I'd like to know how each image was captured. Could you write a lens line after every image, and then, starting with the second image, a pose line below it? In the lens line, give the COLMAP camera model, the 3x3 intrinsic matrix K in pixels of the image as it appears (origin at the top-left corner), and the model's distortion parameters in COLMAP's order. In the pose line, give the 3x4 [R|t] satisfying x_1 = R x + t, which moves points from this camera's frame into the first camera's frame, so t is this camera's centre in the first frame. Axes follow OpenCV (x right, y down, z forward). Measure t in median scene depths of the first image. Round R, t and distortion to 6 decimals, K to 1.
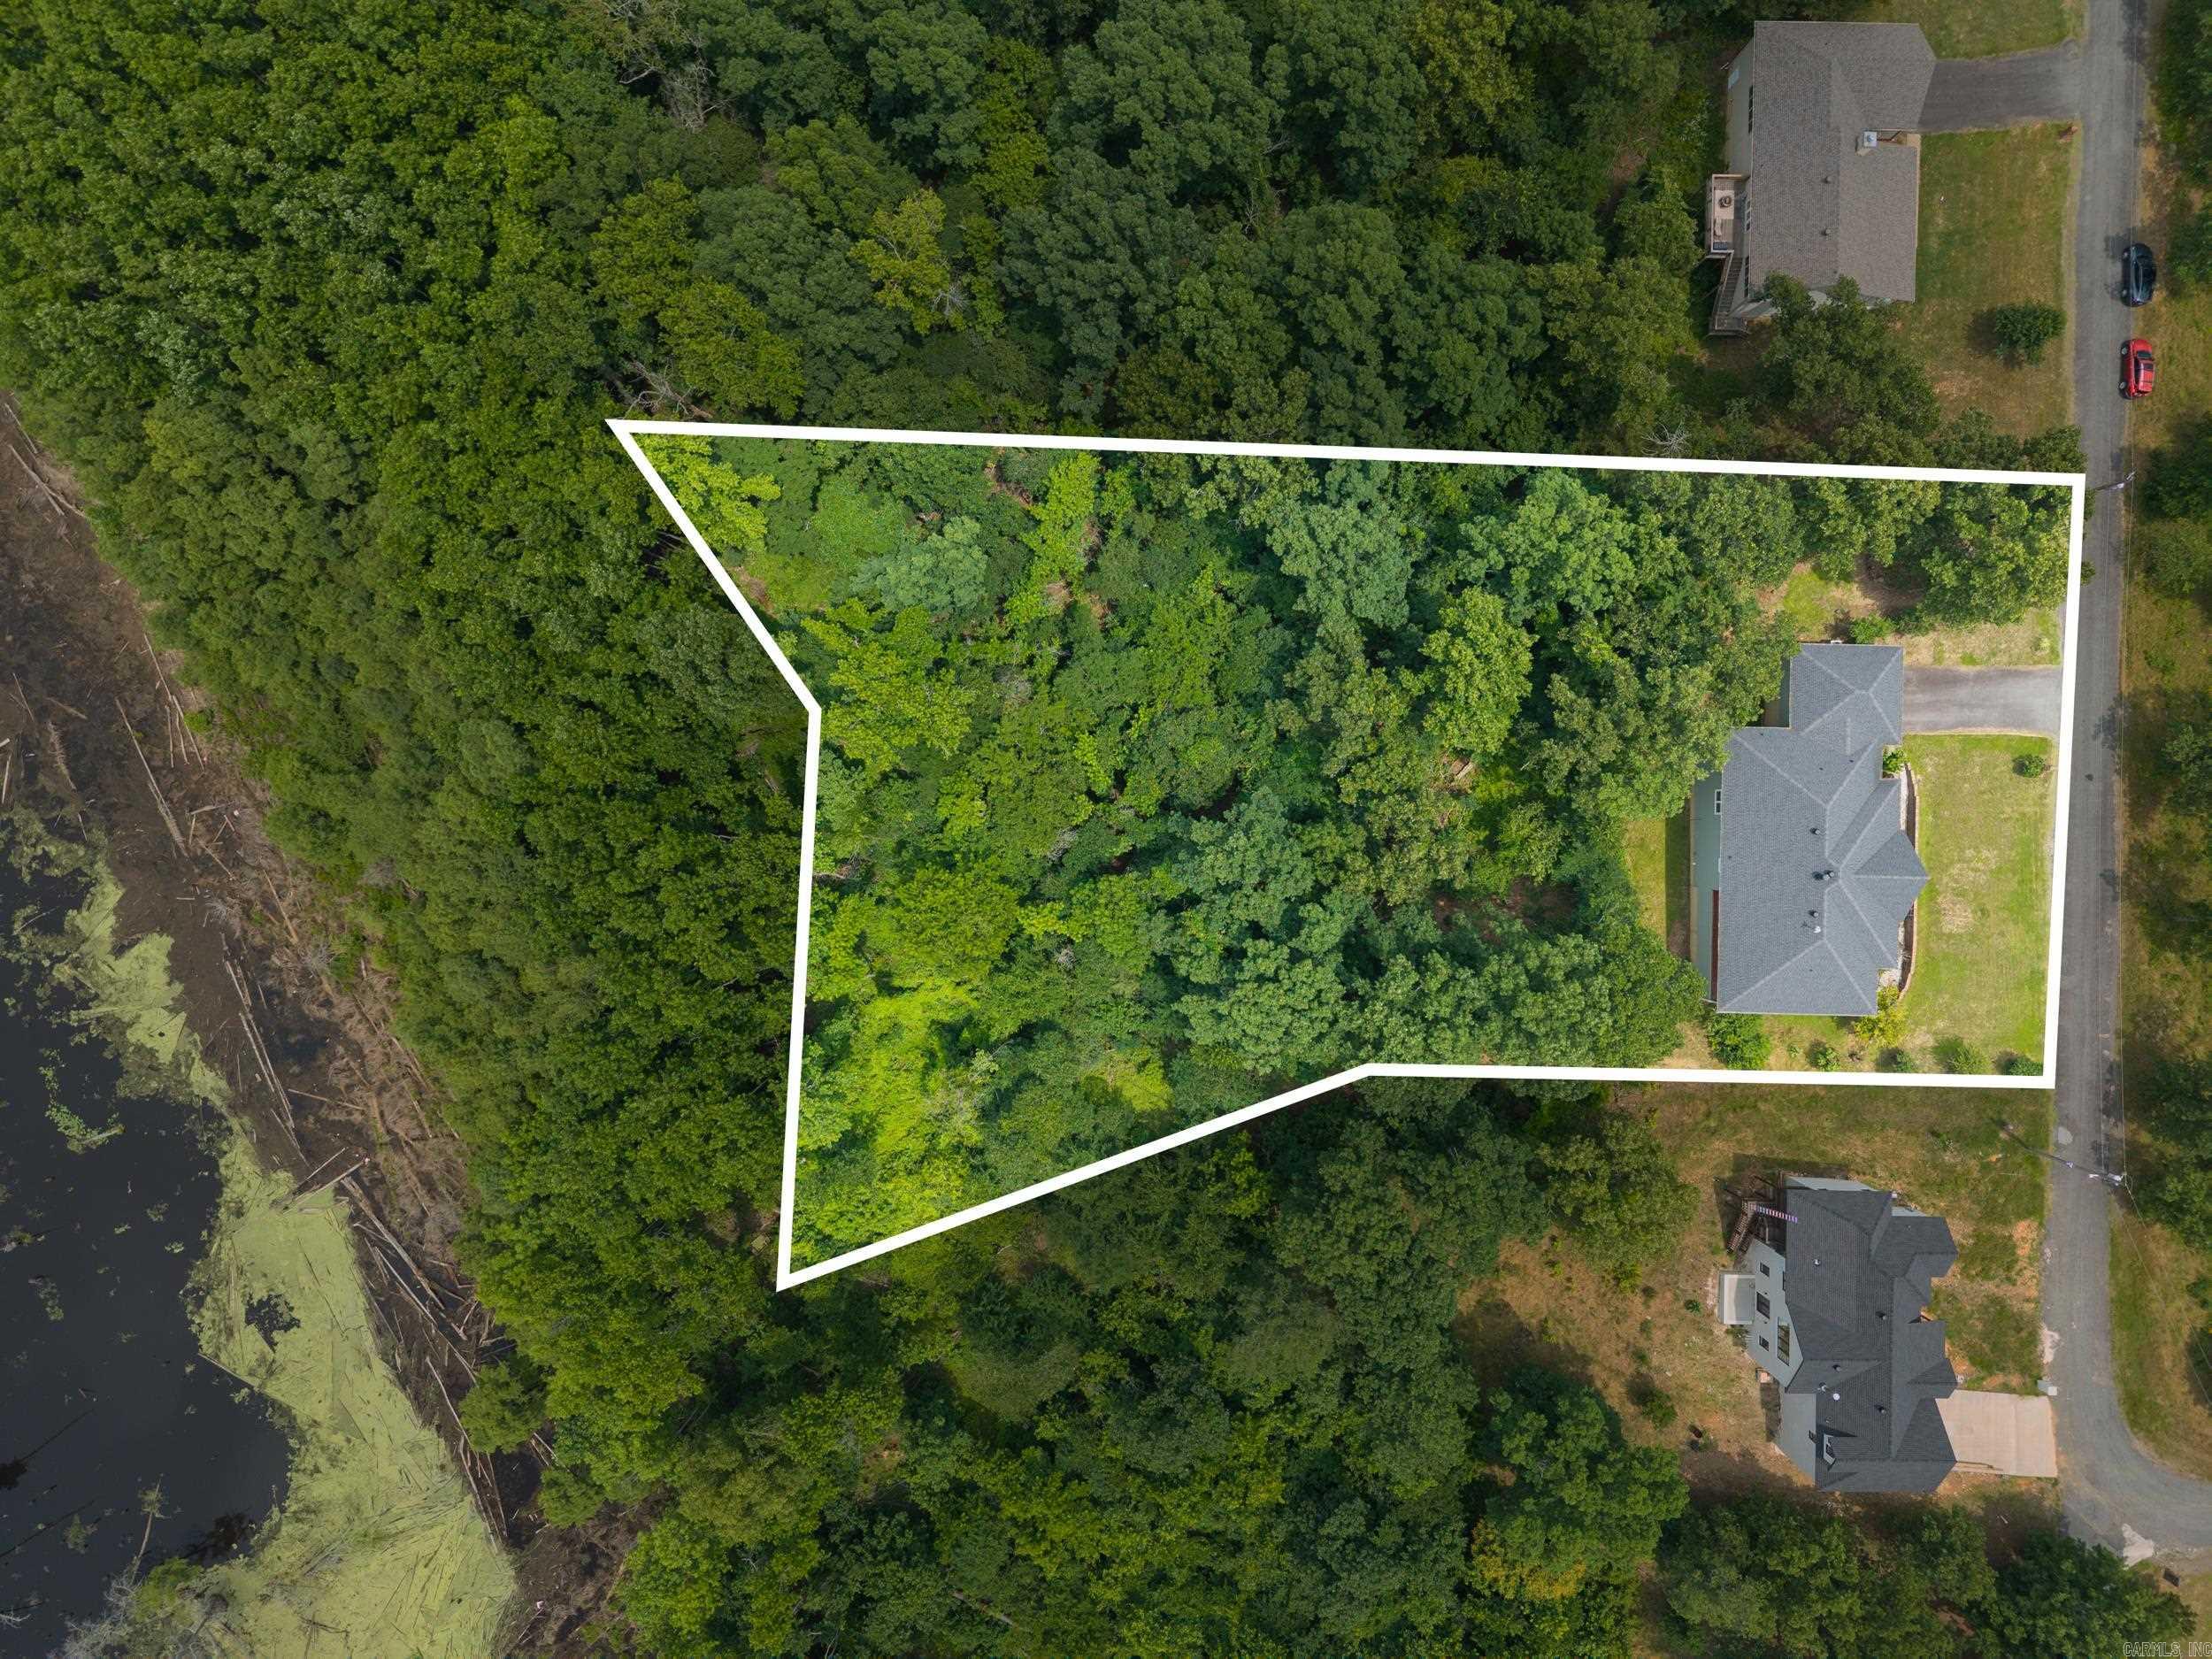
lens RADIAL K [[1527.9, 0, 1098.1], [0, 1527.9, 830.2], [0, 0, 1]] dist [0.012099, -0.005786]
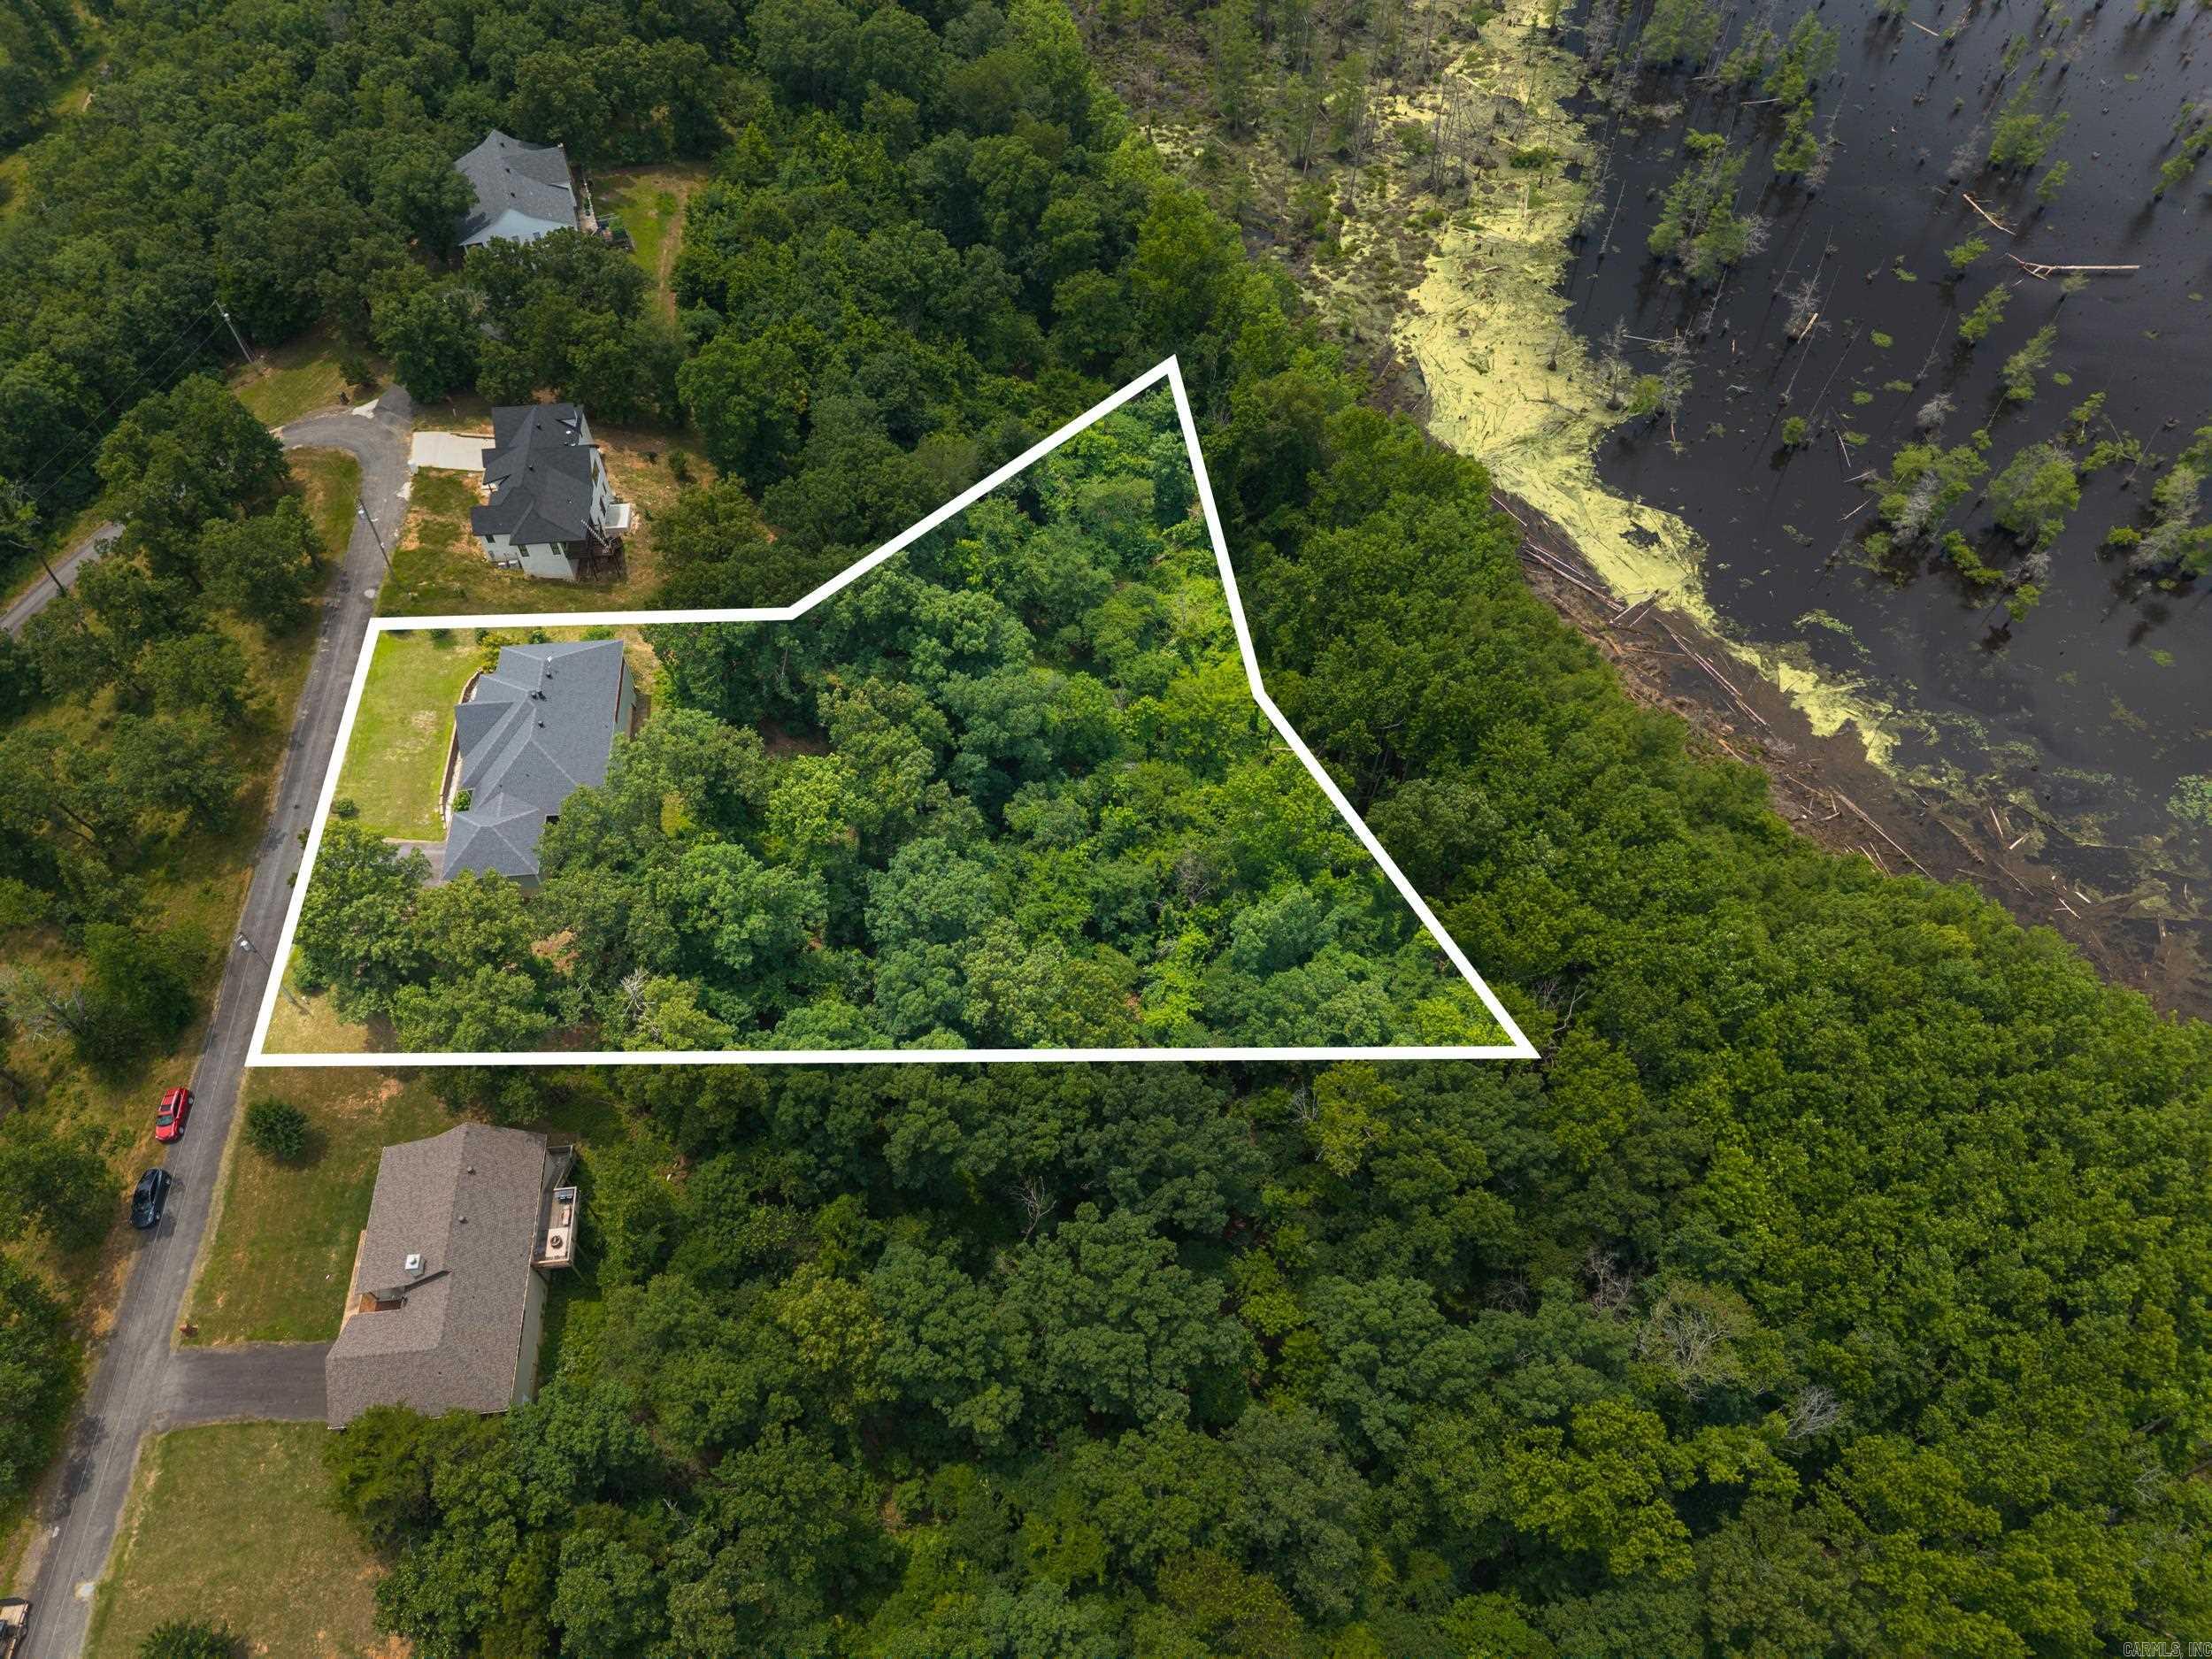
lens RADIAL K [[1527.9, 0, 1098.1], [0, 1527.9, 830.2], [0, 0, 1]] dist [0.012099, -0.005786]
pose [[-0.993314, 0.087146, -0.075720, 0.091775], [-0.115161, -0.794038, 0.596860, -0.686600], [-0.008111, 0.601589, 0.798765, 0.034601]]
